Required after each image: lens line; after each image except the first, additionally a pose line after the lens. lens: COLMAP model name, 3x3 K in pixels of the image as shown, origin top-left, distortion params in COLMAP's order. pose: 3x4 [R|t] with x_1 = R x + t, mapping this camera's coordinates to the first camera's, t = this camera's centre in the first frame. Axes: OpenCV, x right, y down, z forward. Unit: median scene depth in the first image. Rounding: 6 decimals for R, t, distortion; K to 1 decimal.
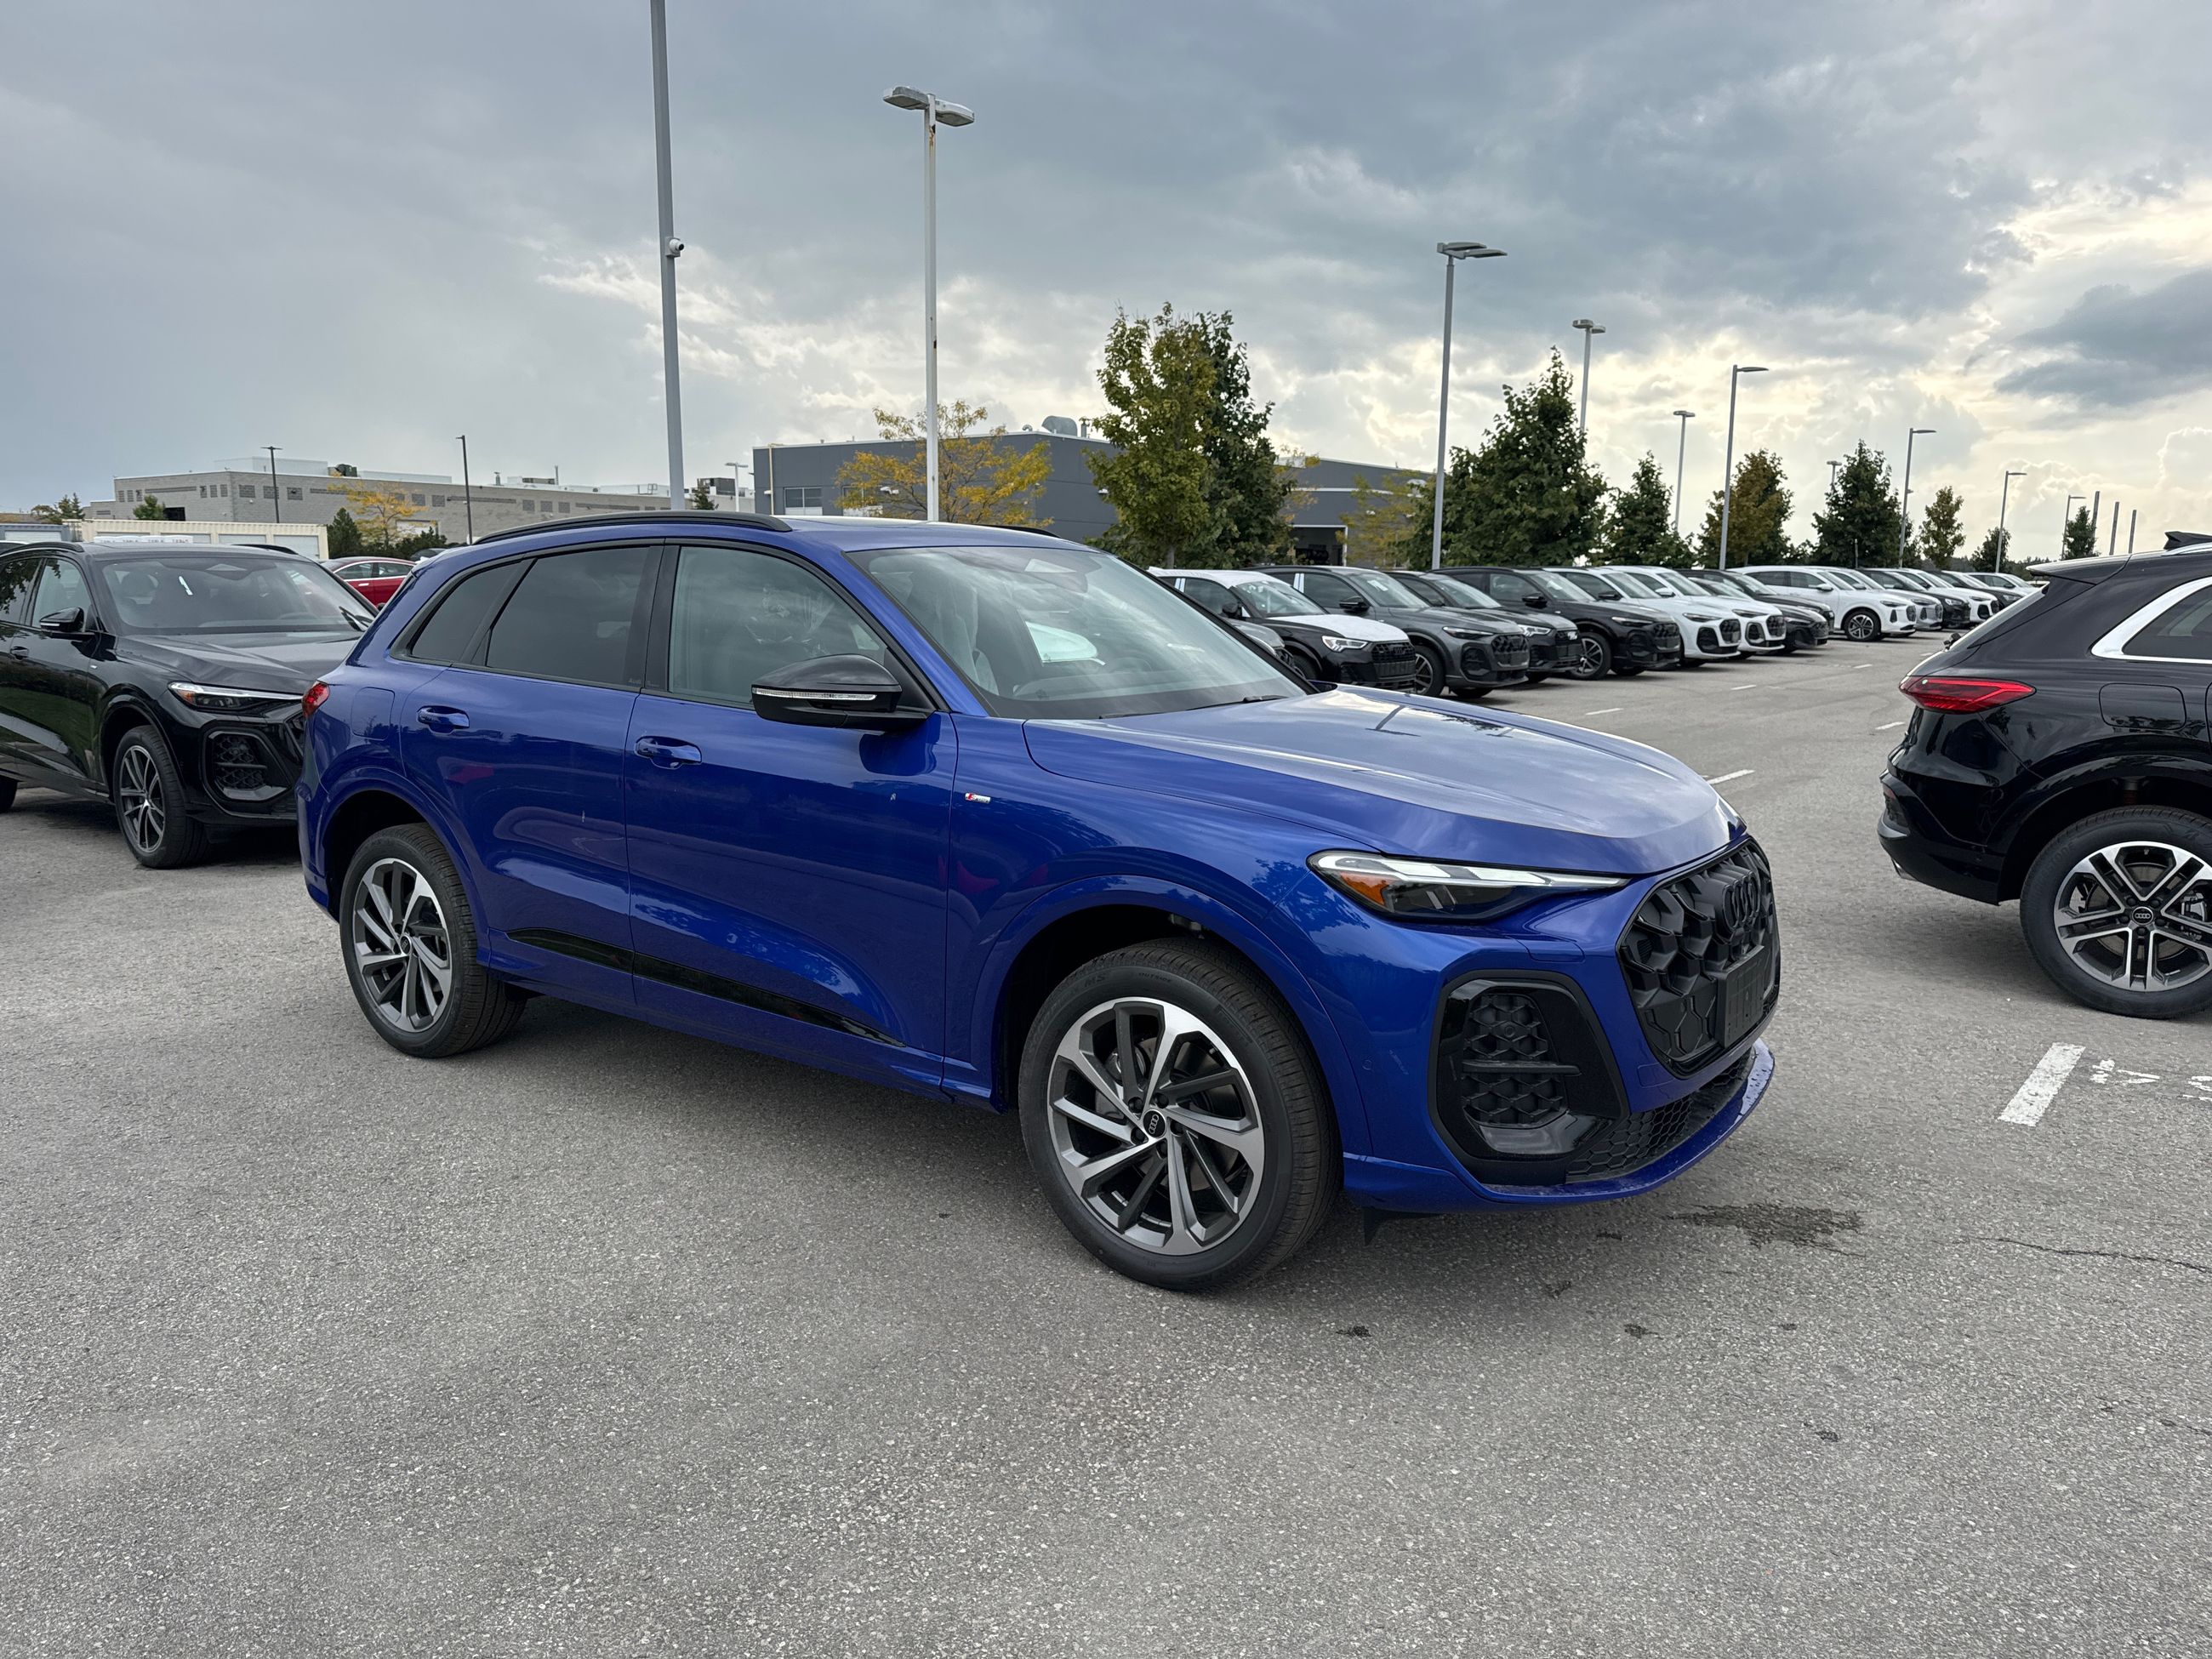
lens RADIAL K [[1556.9, 0, 1115.4], [0, 1556.9, 847.2], [0, 0, 1]] dist [0.038042, -0.043373]
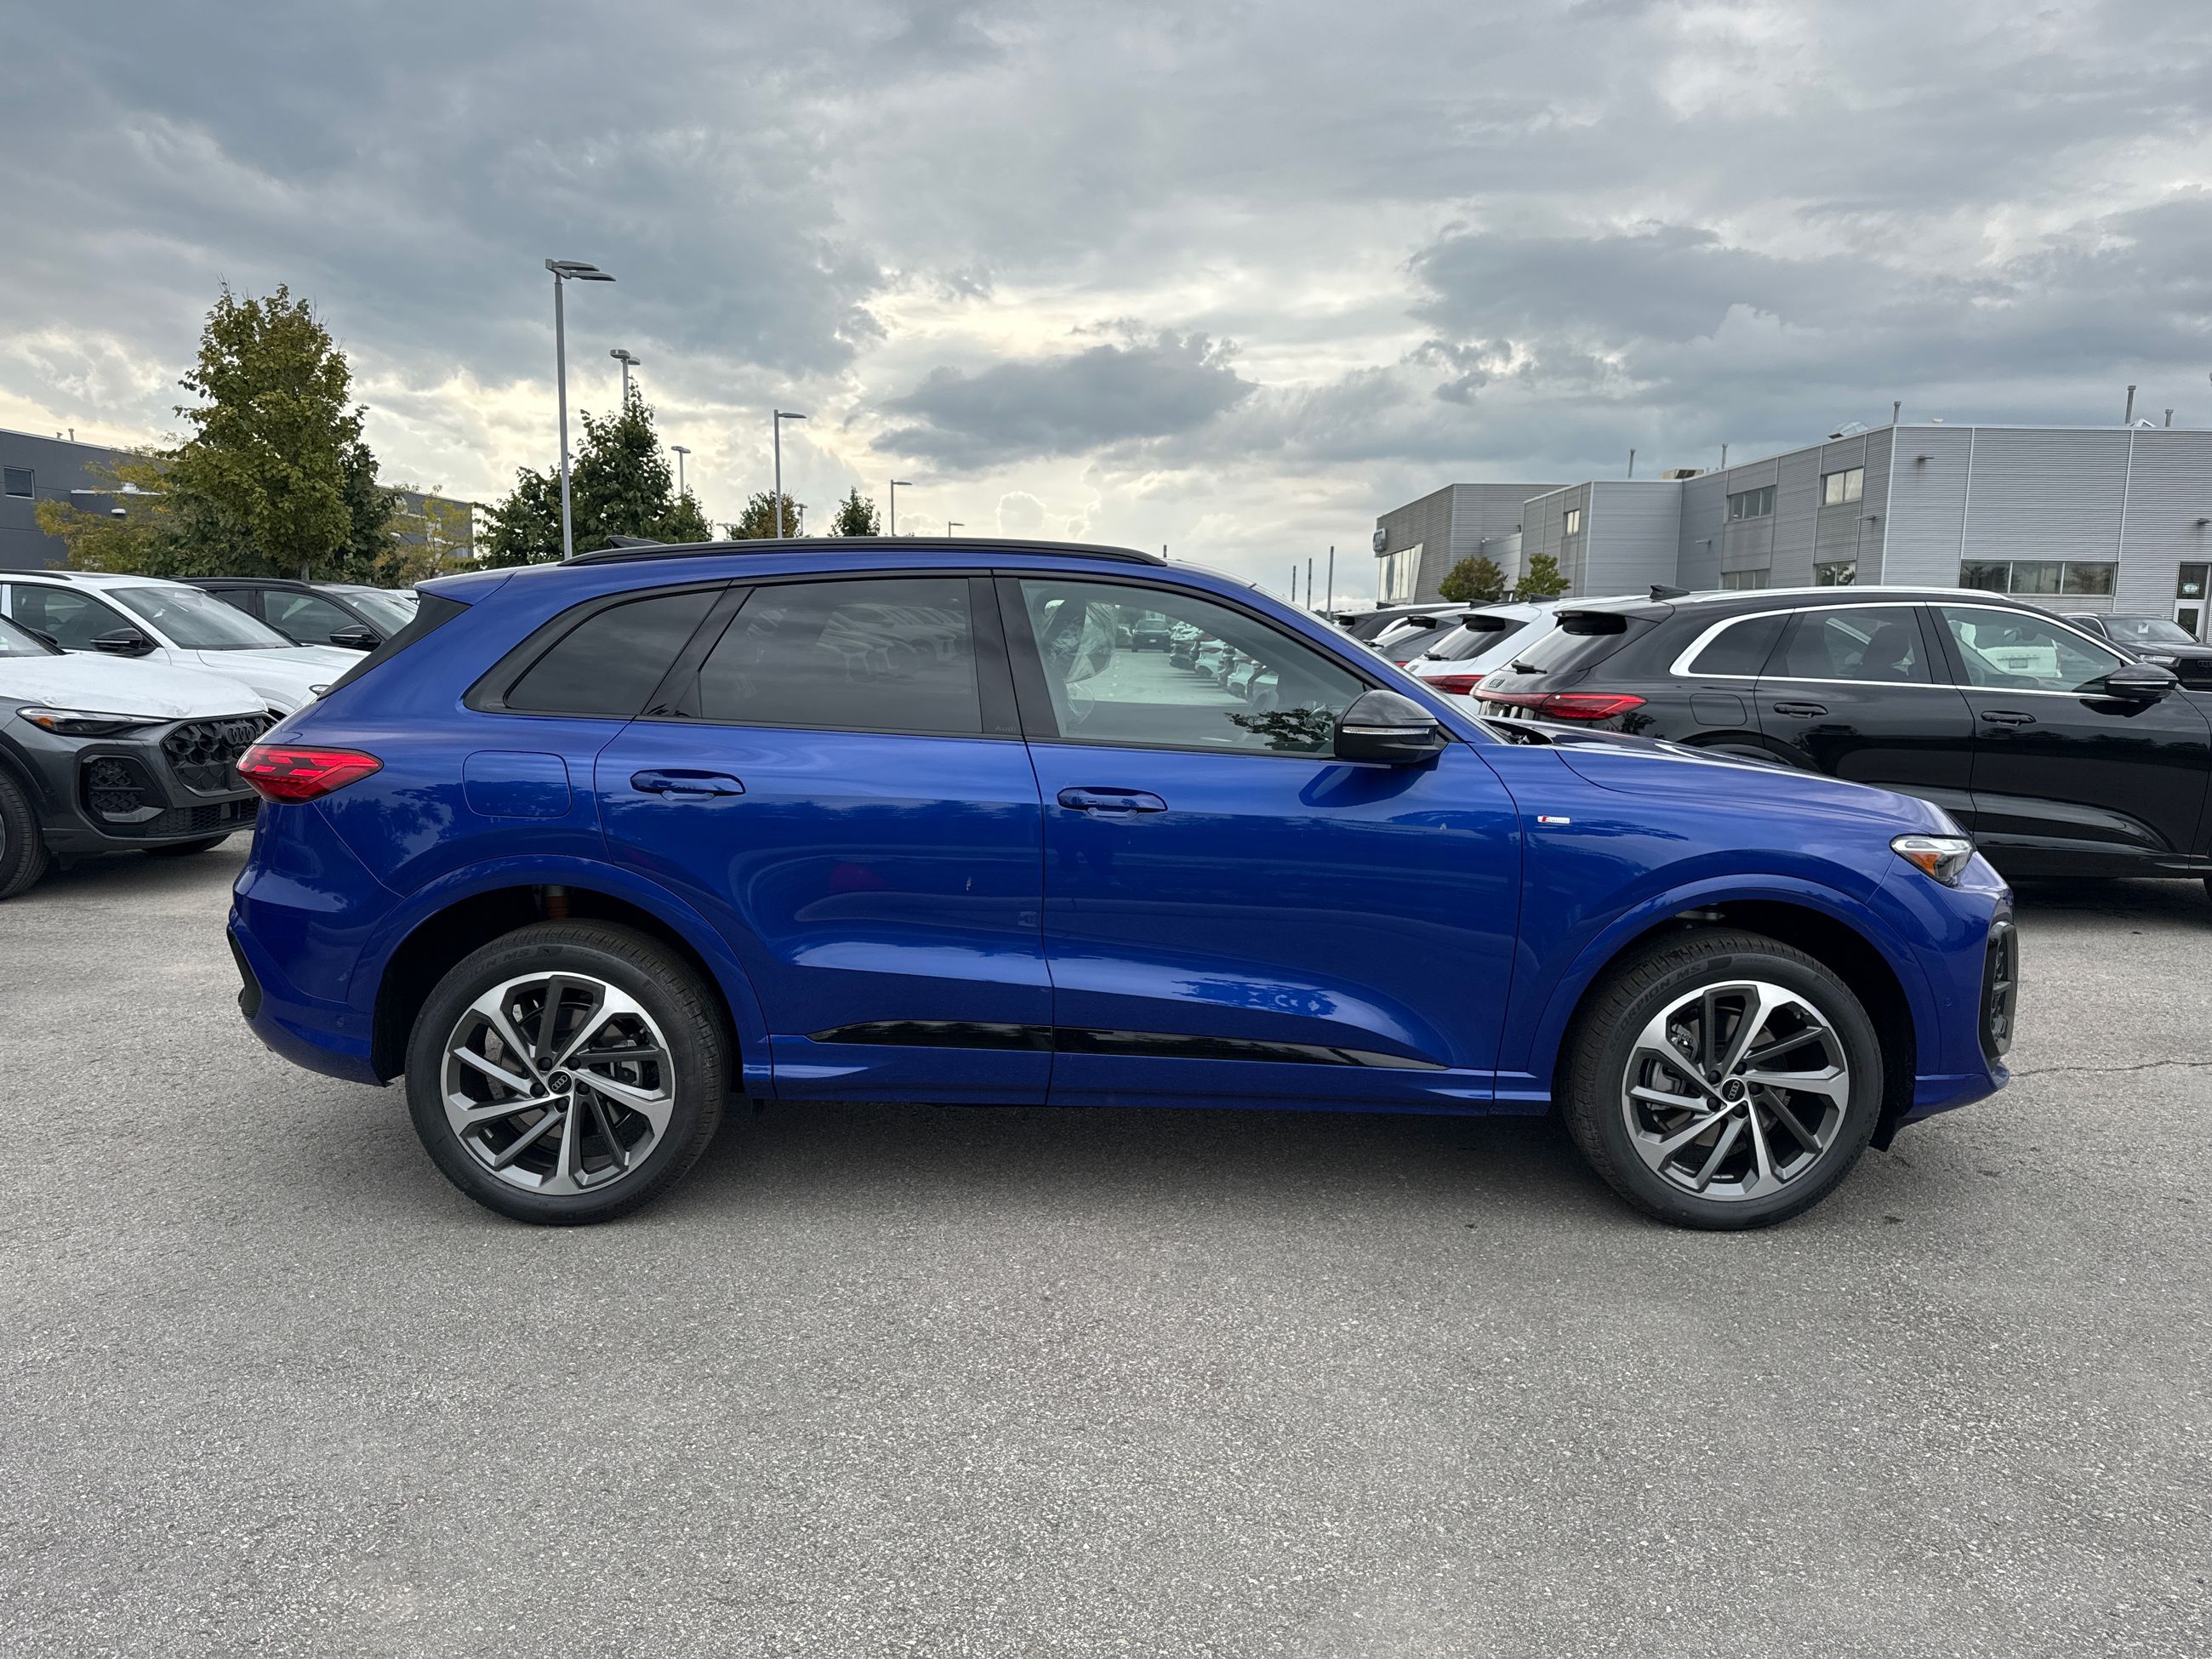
lens RADIAL K [[1556.9, 0, 1092.1], [0, 1556.9, 833.4], [0, 0, 1]] dist [0.038042, -0.043373]
pose [[0.802982, -0.074857, 0.591284, -0.119363], [0.090154, 0.995921, 0.003653, -0.006654], [-0.589146, 0.050373, 0.806455, 0.038743]]
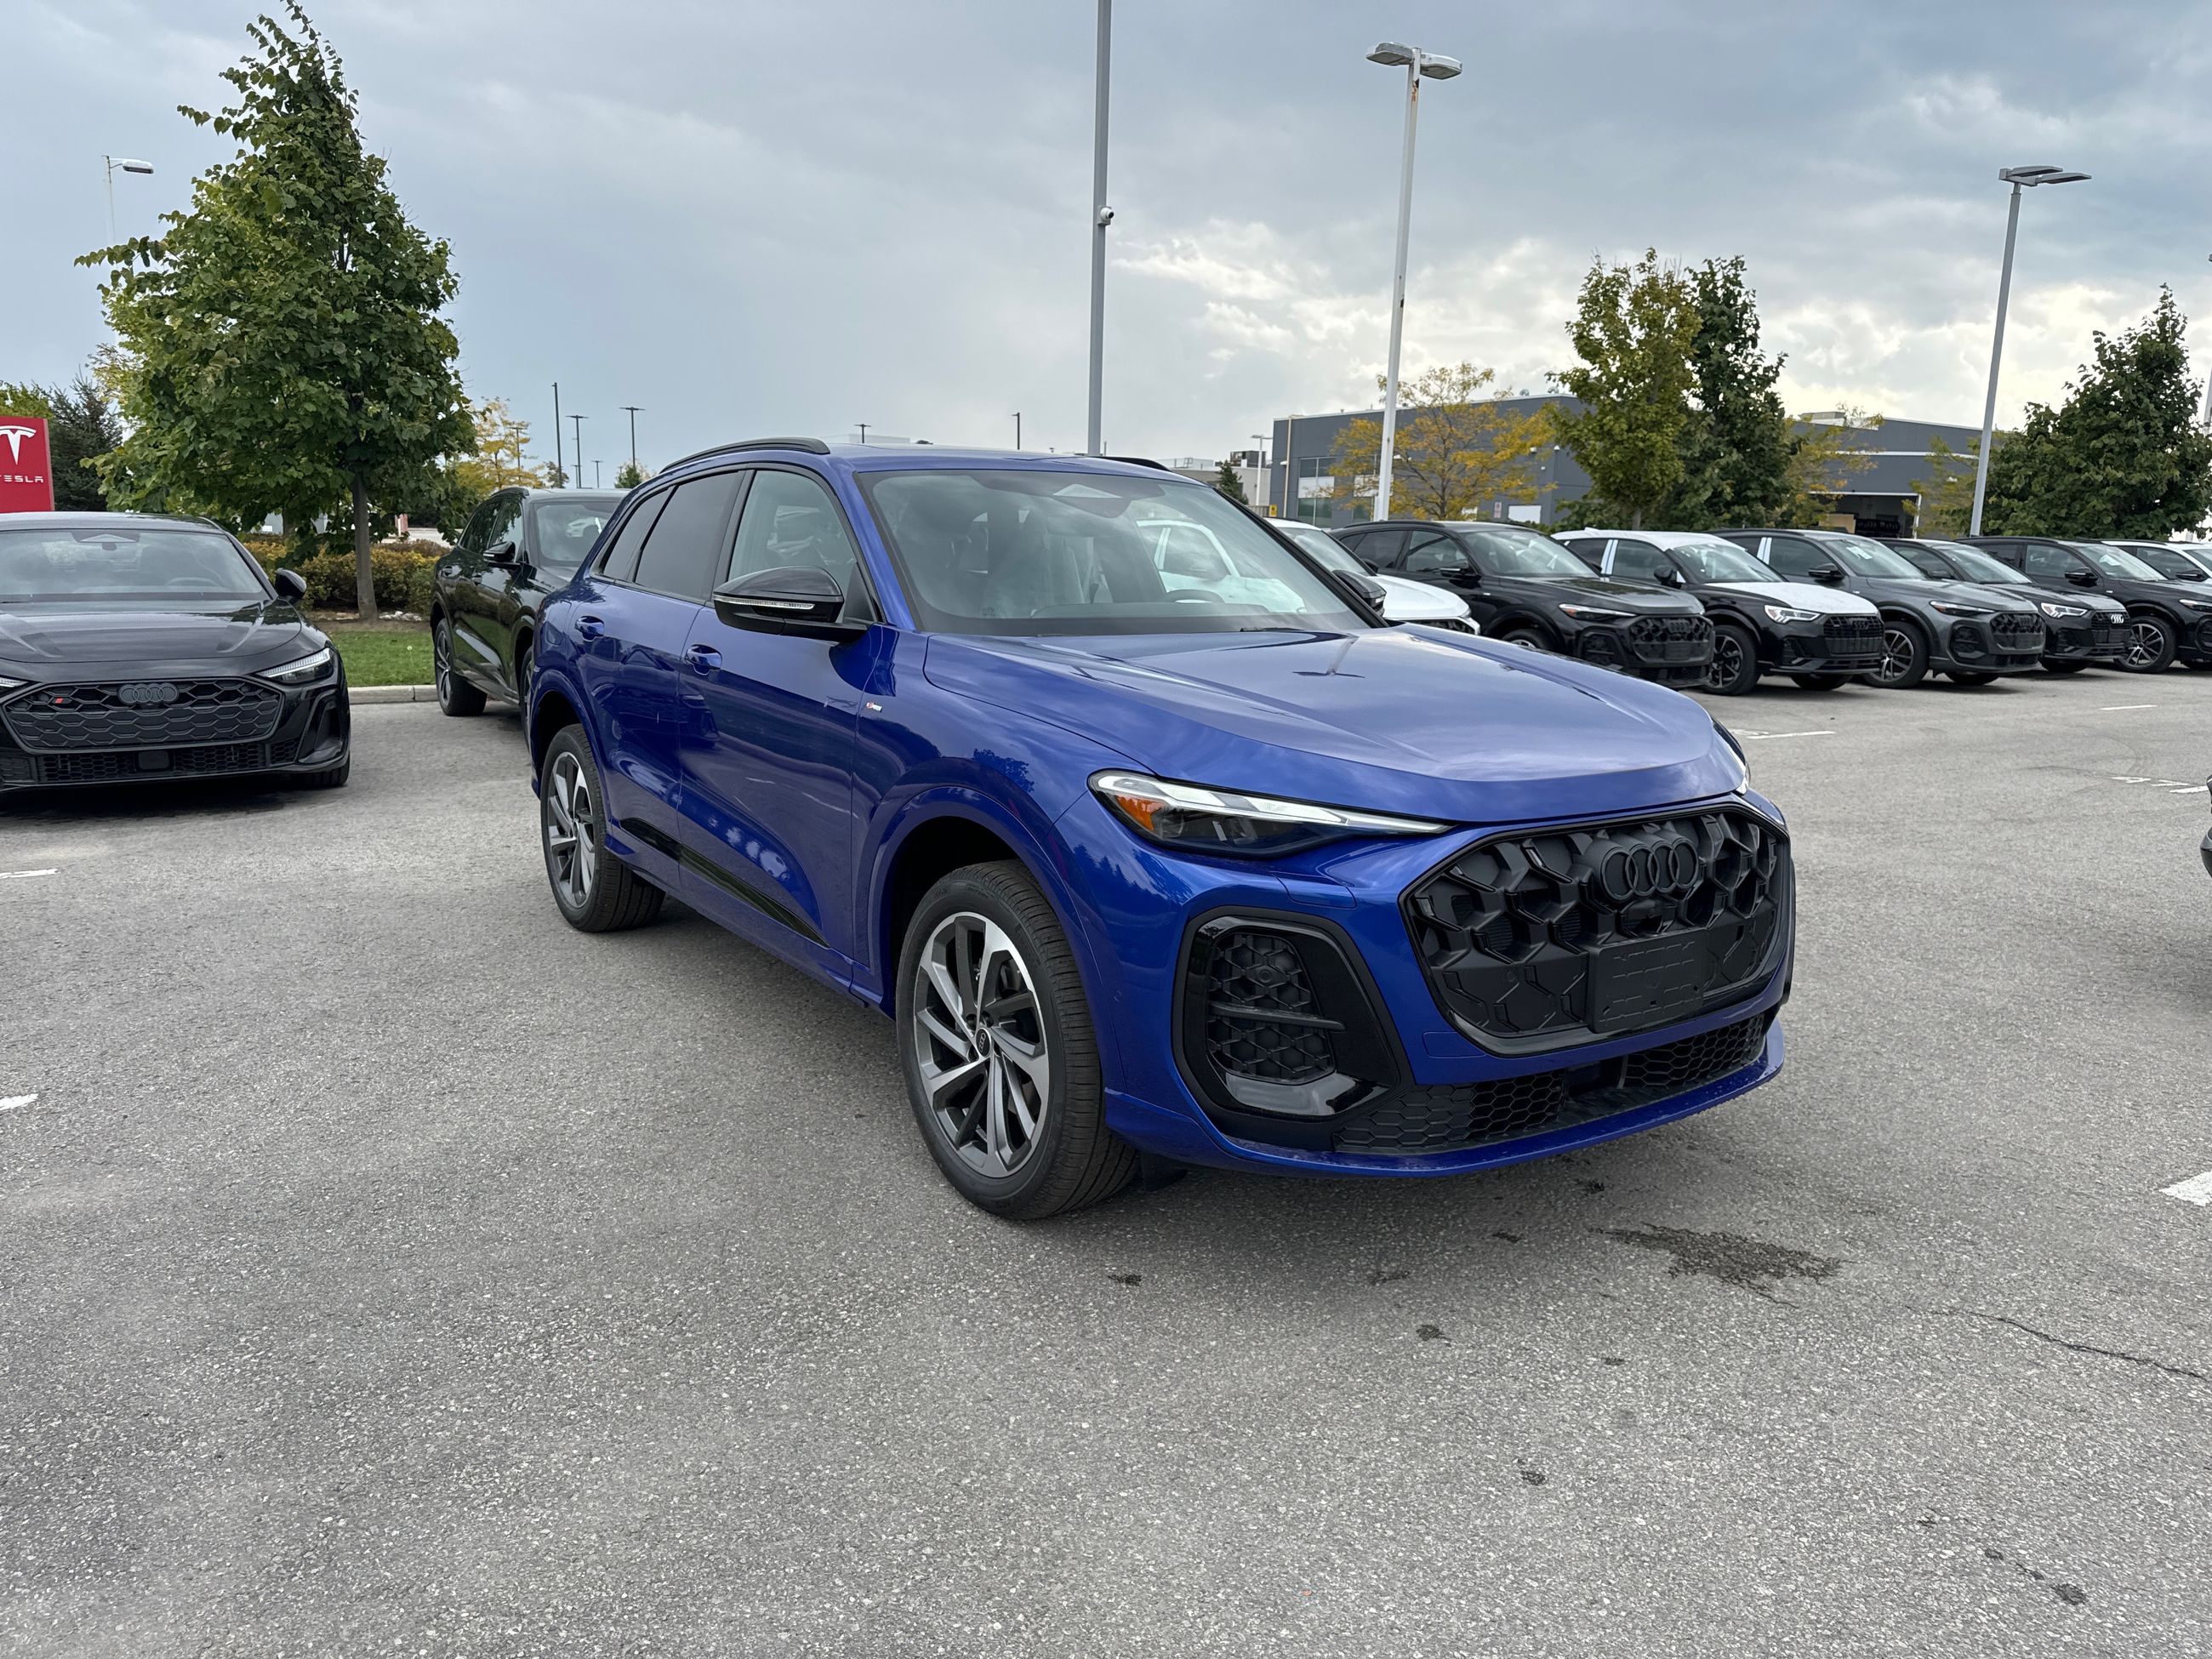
lens RADIAL K [[1556.9, 0, 1107.5], [0, 1556.9, 828.2], [0, 0, 1]] dist [0.038042, -0.043373]
pose [[0.942578, 0.075525, -0.325335, 0.047618], [-0.073556, 0.997122, 0.018367, 0.002177], [0.325786, 0.006618, 0.945420, 0.010796]]
